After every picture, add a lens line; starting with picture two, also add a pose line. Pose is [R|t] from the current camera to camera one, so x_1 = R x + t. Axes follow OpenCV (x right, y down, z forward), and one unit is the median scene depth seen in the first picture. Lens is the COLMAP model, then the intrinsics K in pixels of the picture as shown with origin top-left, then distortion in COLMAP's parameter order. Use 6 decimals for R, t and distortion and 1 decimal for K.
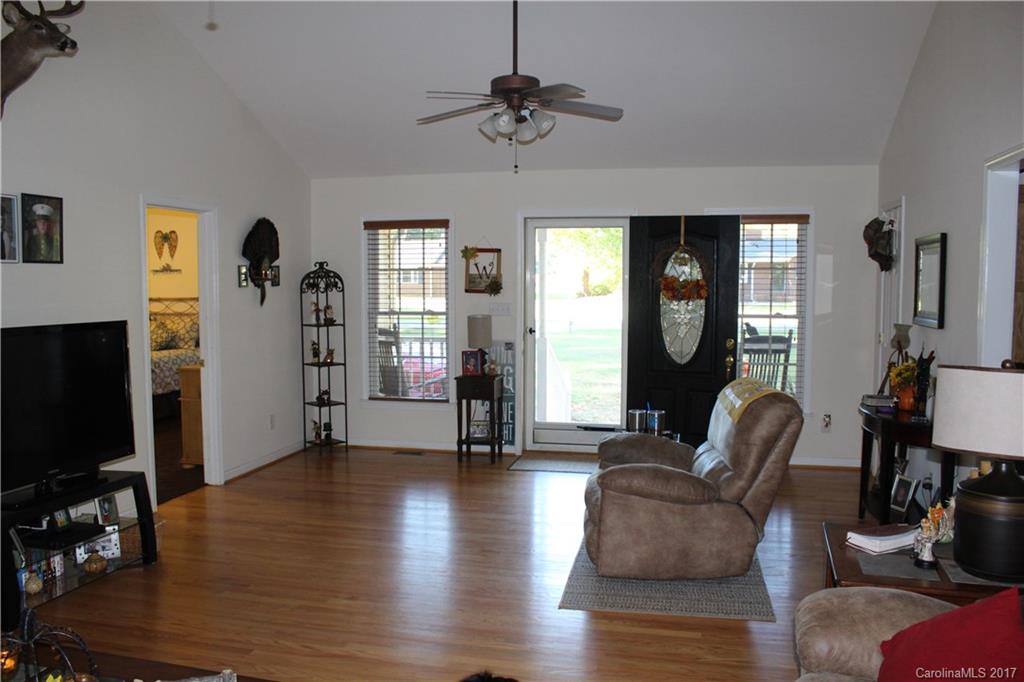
lens RADIAL K [[839.4, 0, 494.9], [0, 839.4, 344.7], [0, 0, 1]] dist [-0.164145, 0.147700]
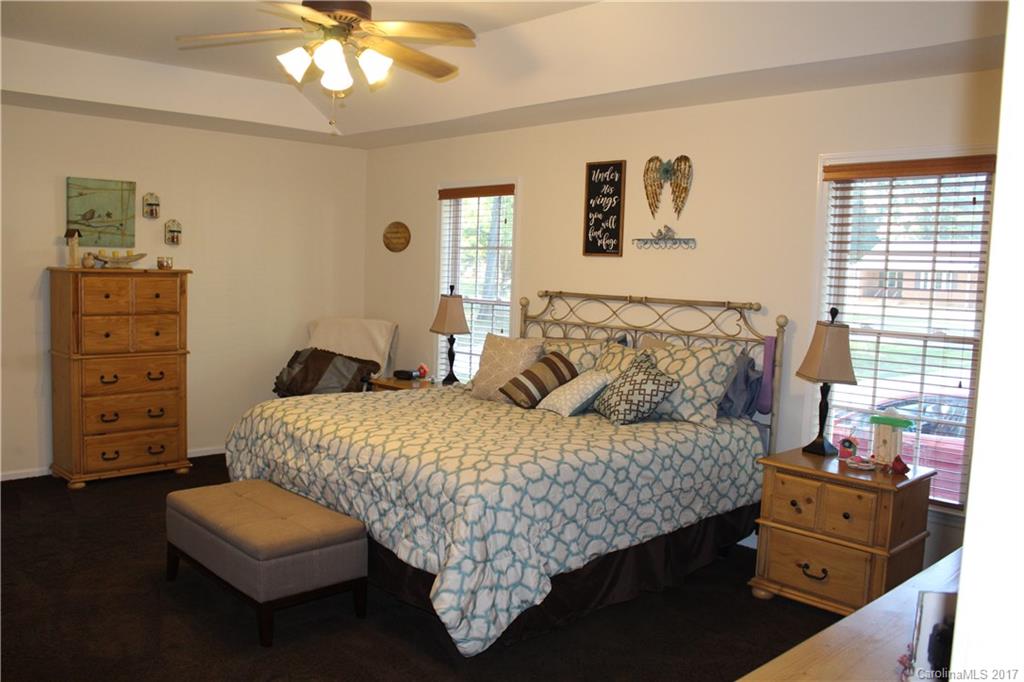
lens RADIAL K [[839.4, 0, 494.9], [0, 839.4, 344.7], [0, 0, 1]] dist [-0.164145, 0.147700]
pose [[0.836142, 0.078124, -0.542921, -0.220561], [-0.076500, 0.996741, 0.025610, -0.036011], [0.543152, 0.020120, 0.839393, 0.553148]]
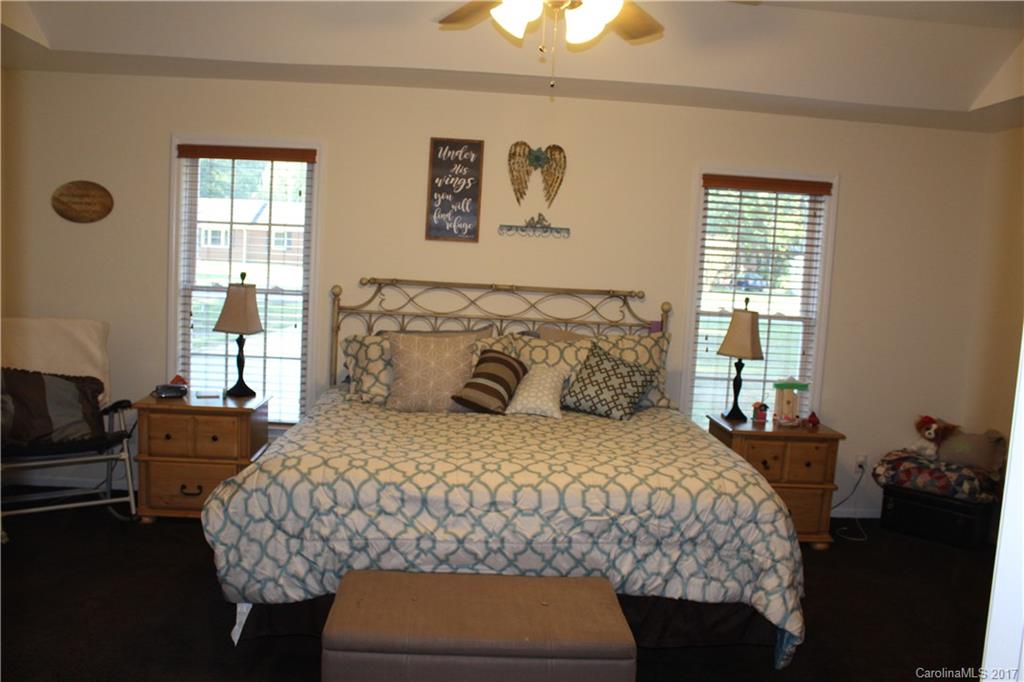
lens RADIAL K [[839.4, 0, 494.9], [0, 839.4, 344.7], [0, 0, 1]] dist [-0.164145, 0.147700]
pose [[0.959839, 0.023328, 0.279581, -0.561455], [-0.032587, 0.999062, 0.028513, -0.037473], [-0.278654, -0.036479, 0.959698, 0.551909]]
